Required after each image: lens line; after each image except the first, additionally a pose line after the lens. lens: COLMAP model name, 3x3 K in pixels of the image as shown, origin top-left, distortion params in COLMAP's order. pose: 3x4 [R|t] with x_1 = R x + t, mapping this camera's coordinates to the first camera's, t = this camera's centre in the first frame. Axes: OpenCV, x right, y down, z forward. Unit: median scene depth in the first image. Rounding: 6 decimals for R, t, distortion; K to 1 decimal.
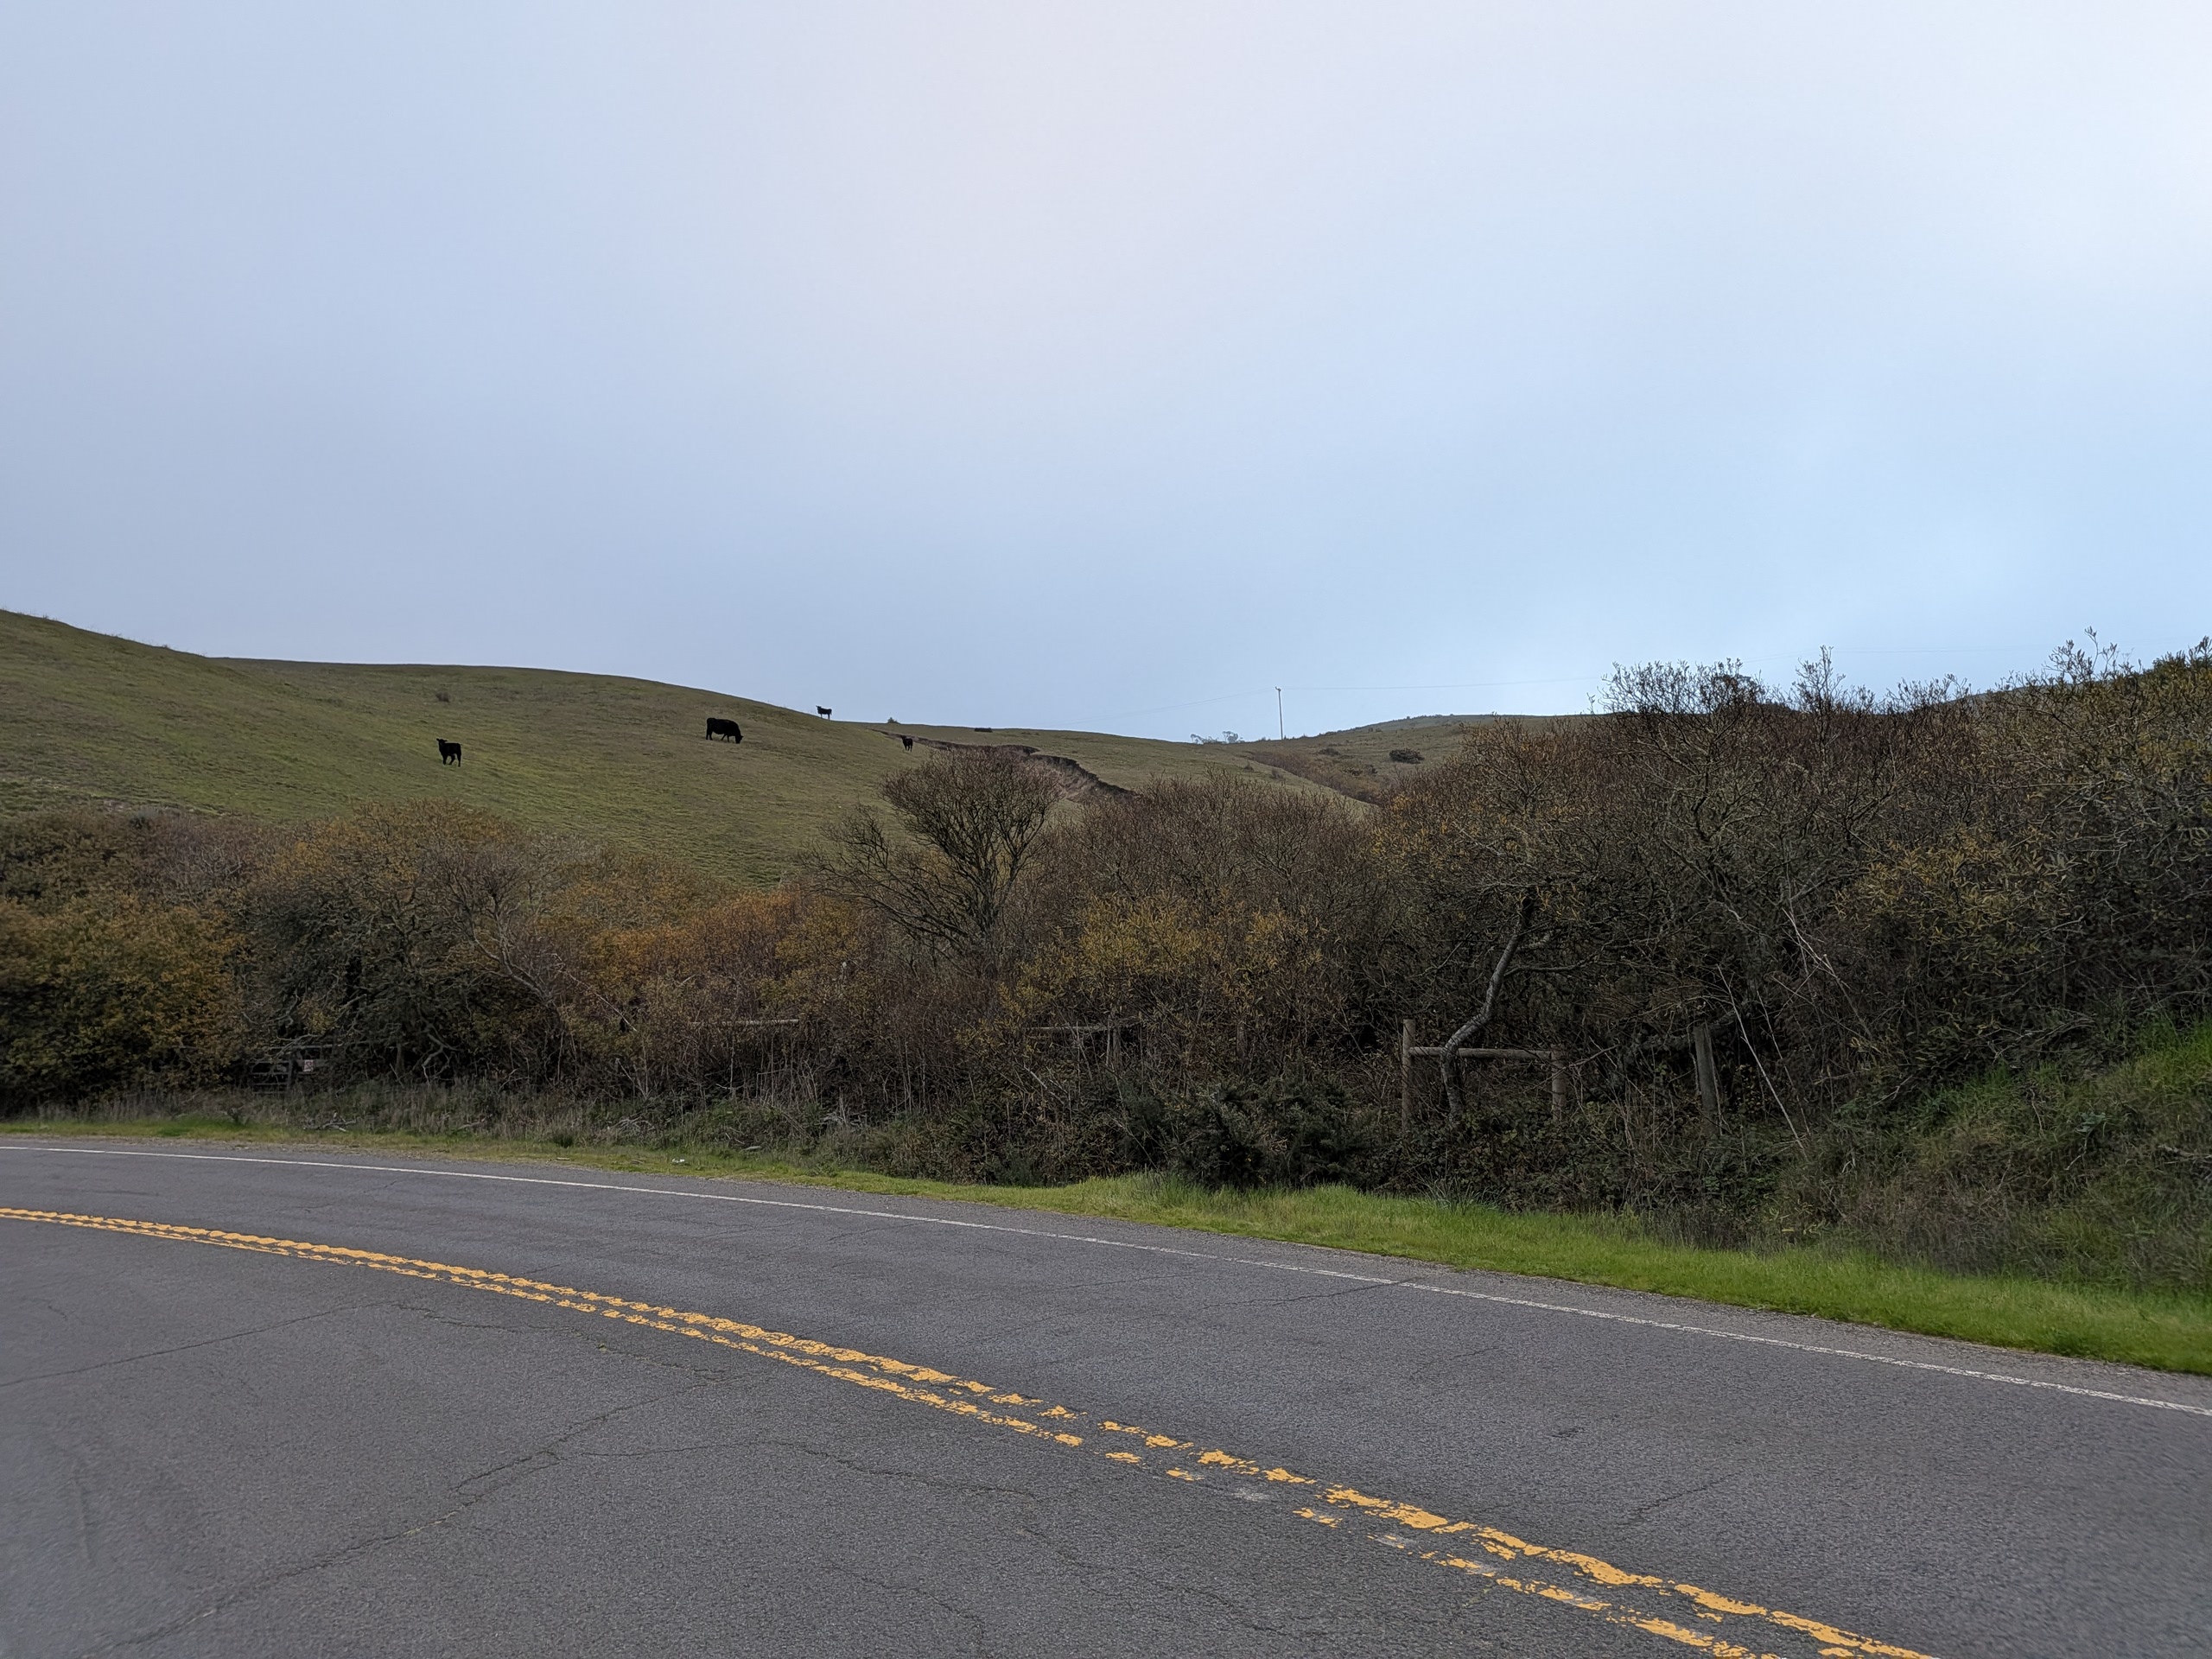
lens RADIAL K [[1528.5, 0, 1106.0], [0, 1528.5, 829.5], [0, 0, 1]] dist [0.001601, -0.028936]
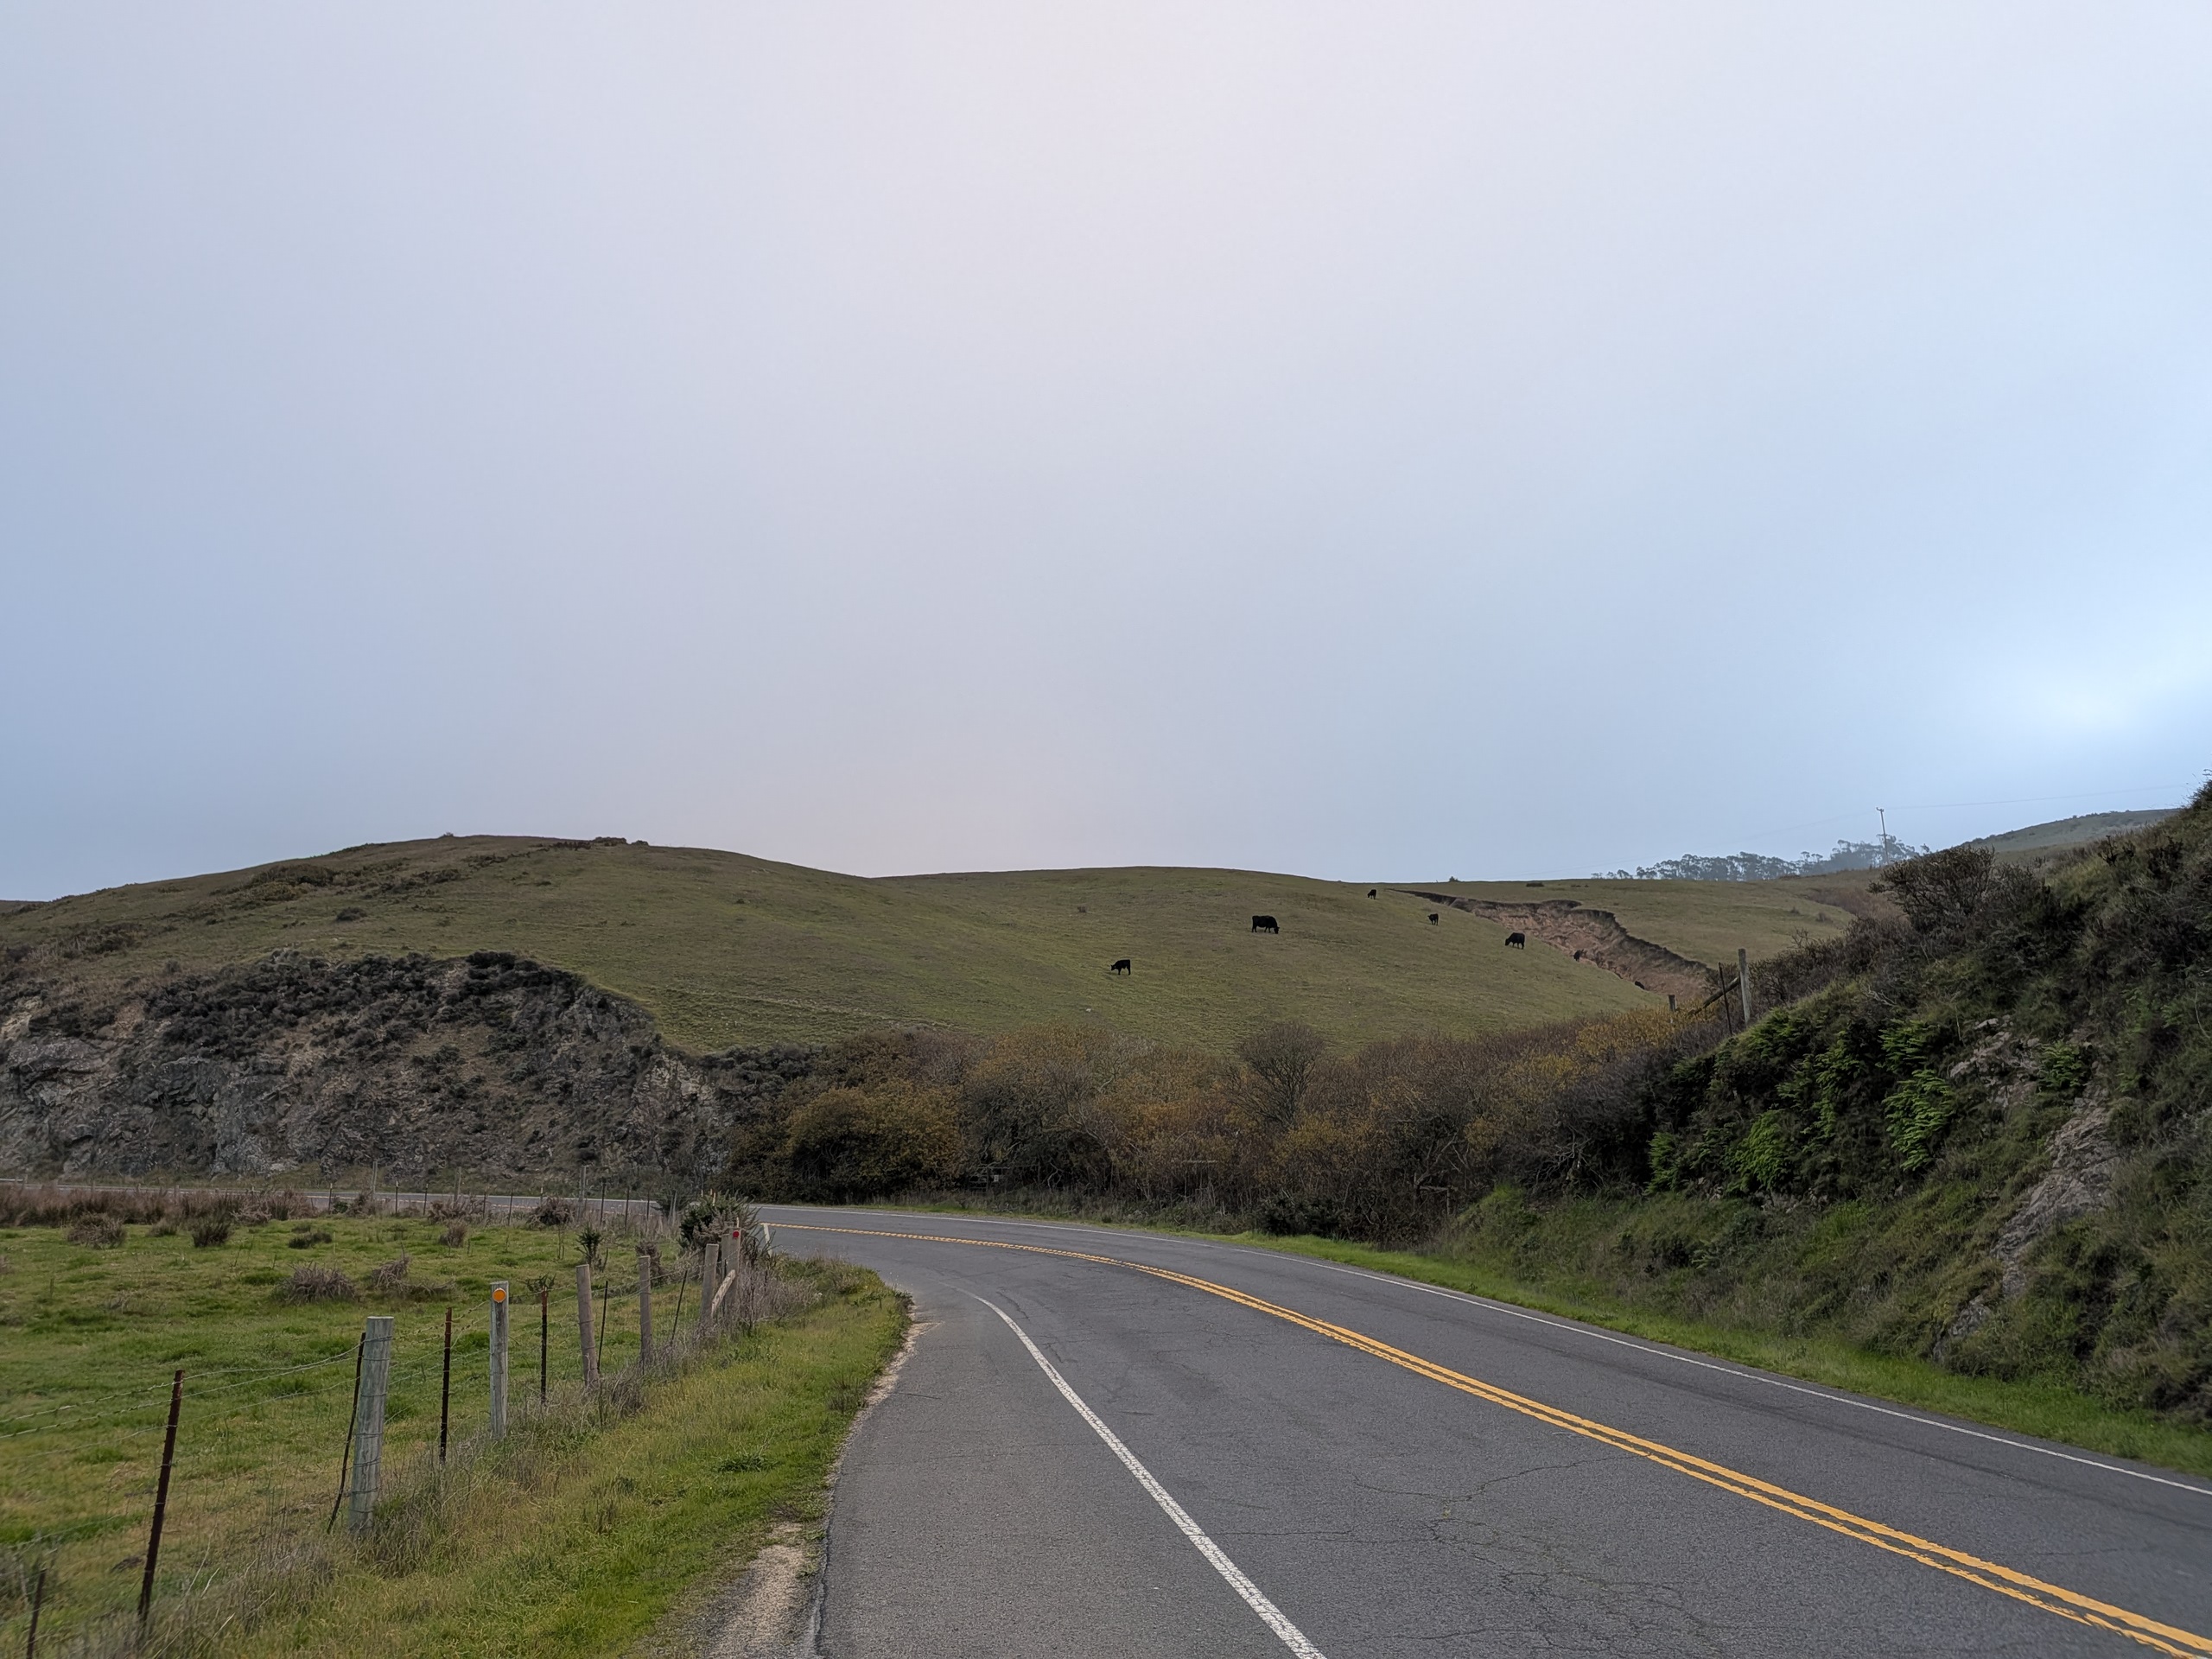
lens RADIAL K [[1550.5, 0, 1106.0], [0, 1550.5, 829.5], [0, 0, 1]] dist [0.086511, -0.003417]
pose [[0.913742, -0.065065, -0.401051, 0.409591], [0.036818, 0.996293, -0.077749, -0.122406], [0.404623, 0.056277, 0.912750, -0.740599]]
